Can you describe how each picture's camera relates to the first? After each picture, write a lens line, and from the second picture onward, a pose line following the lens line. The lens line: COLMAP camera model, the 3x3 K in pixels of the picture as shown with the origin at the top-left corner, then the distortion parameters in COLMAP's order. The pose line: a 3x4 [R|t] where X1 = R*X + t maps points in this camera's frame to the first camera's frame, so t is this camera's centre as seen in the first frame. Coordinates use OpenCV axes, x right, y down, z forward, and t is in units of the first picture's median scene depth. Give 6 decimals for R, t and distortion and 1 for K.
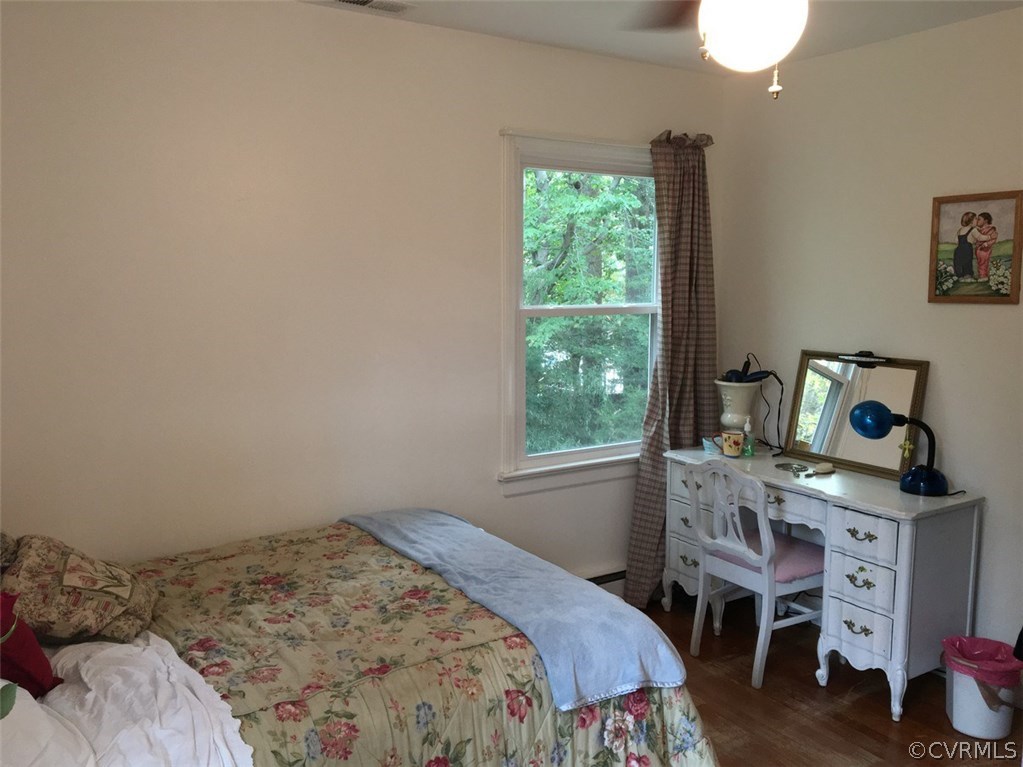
lens RADIAL K [[854.3, 0, 511.8], [0, 854.3, 391.6], [0, 0, 1]] dist [0.093249, -0.137954]
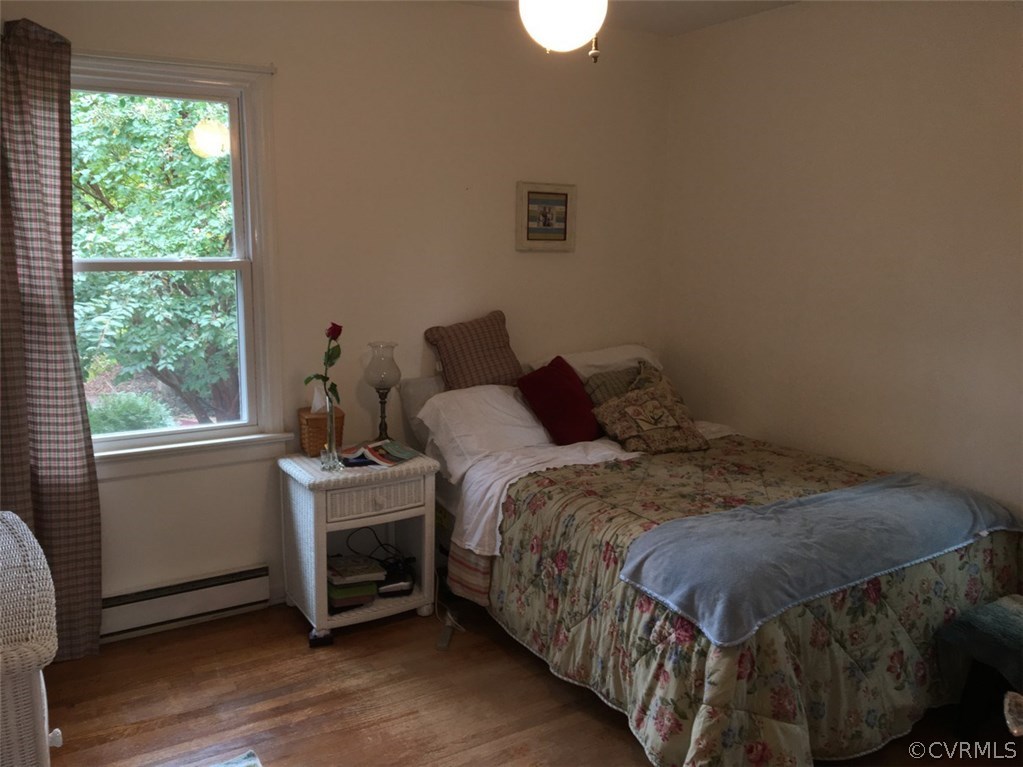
lens RADIAL K [[854.3, 0, 512.9], [0, 854.3, 383.1], [0, 0, 1]] dist [0.093249, -0.137954]
pose [[-0.023673, 0.170783, -0.985024, 1.139528], [-0.144251, 0.974406, 0.172409, -0.091839], [0.989258, 0.146172, 0.001569, 0.733519]]
